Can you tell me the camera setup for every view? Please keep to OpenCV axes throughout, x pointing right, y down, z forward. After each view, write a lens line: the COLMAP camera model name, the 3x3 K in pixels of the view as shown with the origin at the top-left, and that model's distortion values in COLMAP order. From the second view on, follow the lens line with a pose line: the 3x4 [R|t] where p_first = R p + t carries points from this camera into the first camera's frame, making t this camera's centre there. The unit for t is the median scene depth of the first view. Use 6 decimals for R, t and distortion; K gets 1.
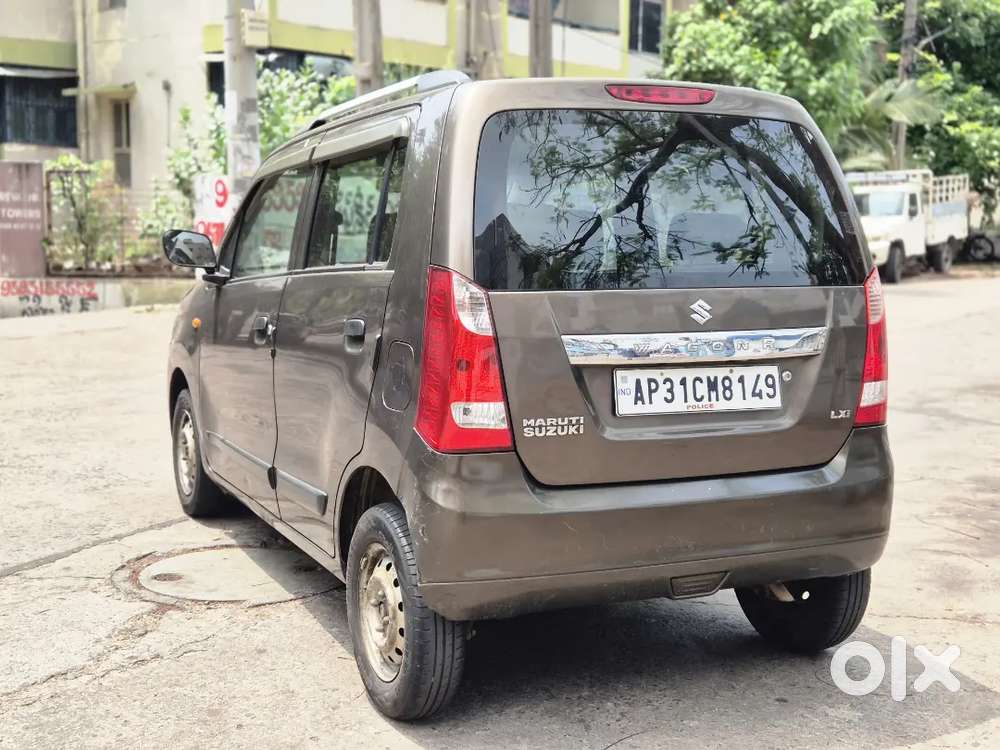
lens RADIAL K [[1332.0, 0, 502.8], [0, 1332.0, 355.5], [0, 0, 1]] dist [0.099588, -0.159978]
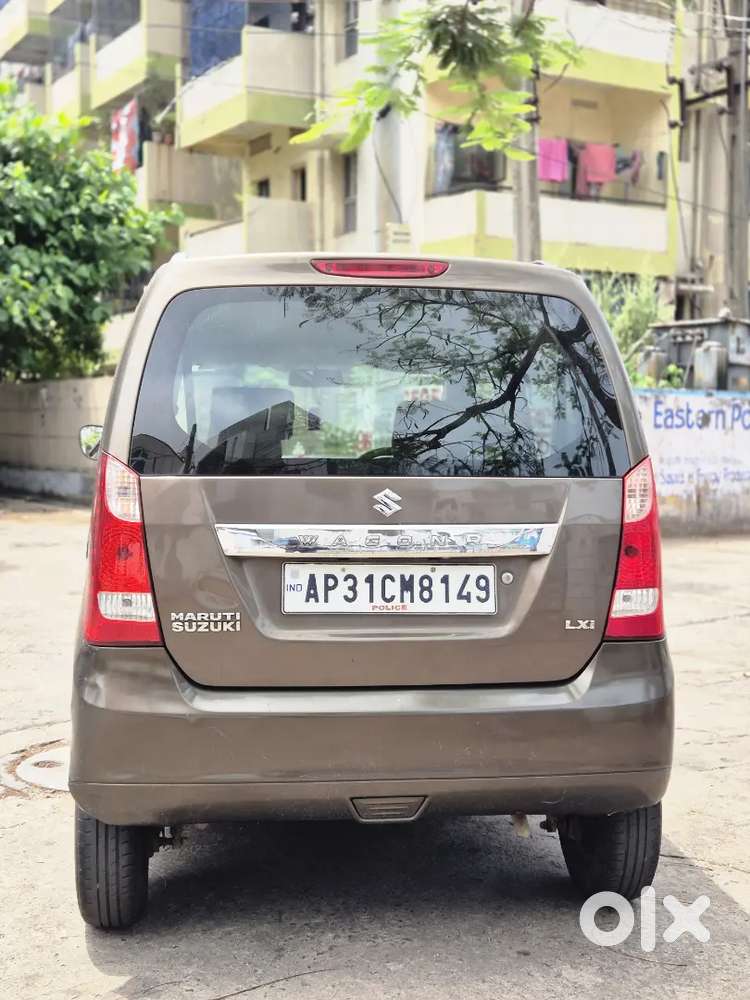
lens RADIAL K [[1332.0, 0, 375.0], [0, 1332.0, 500.0], [0, 0, 1]] dist [0.099588, -0.159978]
pose [[0.951126, 0.013765, -0.308497, 0.414684], [-0.029523, 0.998483, -0.046472, 0.007796], [0.307390, 0.053308, 0.950089, 0.139865]]
